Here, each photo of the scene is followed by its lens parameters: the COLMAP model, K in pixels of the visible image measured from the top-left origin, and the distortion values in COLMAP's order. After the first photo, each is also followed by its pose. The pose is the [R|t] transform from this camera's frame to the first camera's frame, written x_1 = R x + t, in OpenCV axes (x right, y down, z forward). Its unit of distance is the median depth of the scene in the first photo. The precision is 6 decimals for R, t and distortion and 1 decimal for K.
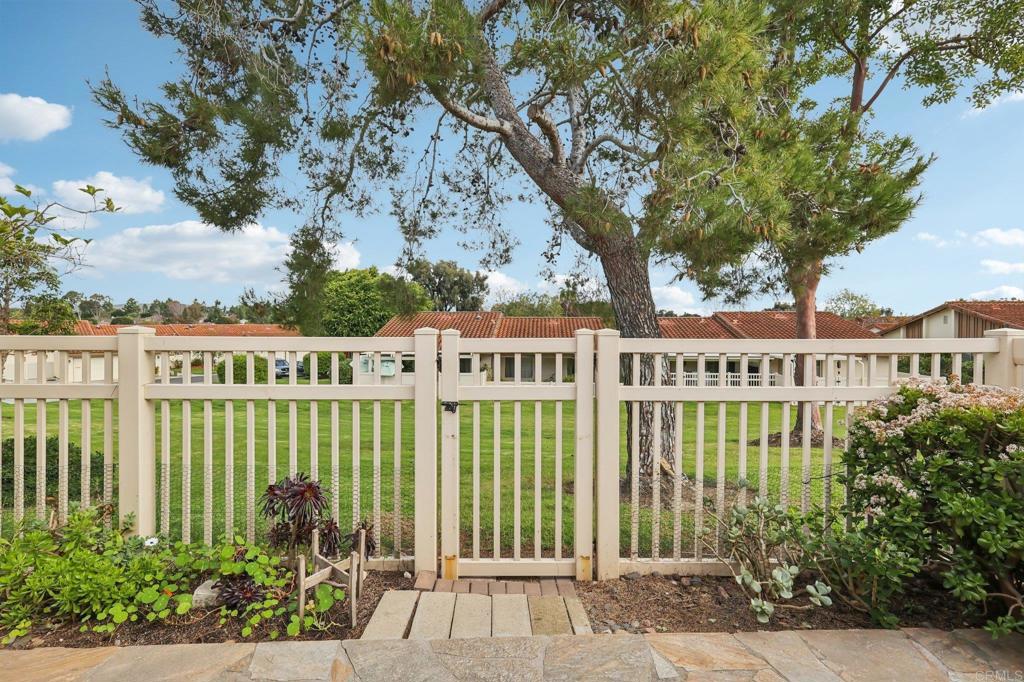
lens RADIAL K [[443.4, 0, 511.3], [0, 443.4, 336.0], [0, 0, 1]] dist [-0.001000, -0.000359]
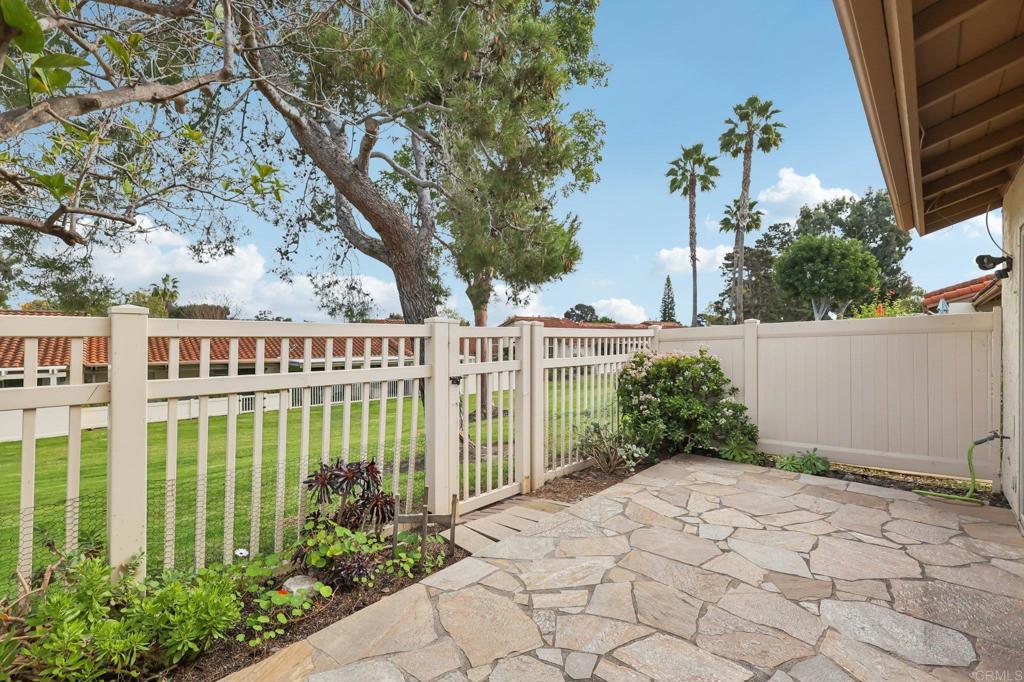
lens RADIAL K [[443.4, 0, 515.8], [0, 443.4, 343.3], [0, 0, 1]] dist [-0.001000, -0.000359]
pose [[0.697943, -0.016578, 0.715961, -0.906283], [0.017312, 0.999830, 0.006275, 0.048831], [-0.715944, 0.008016, 0.698112, 0.001557]]
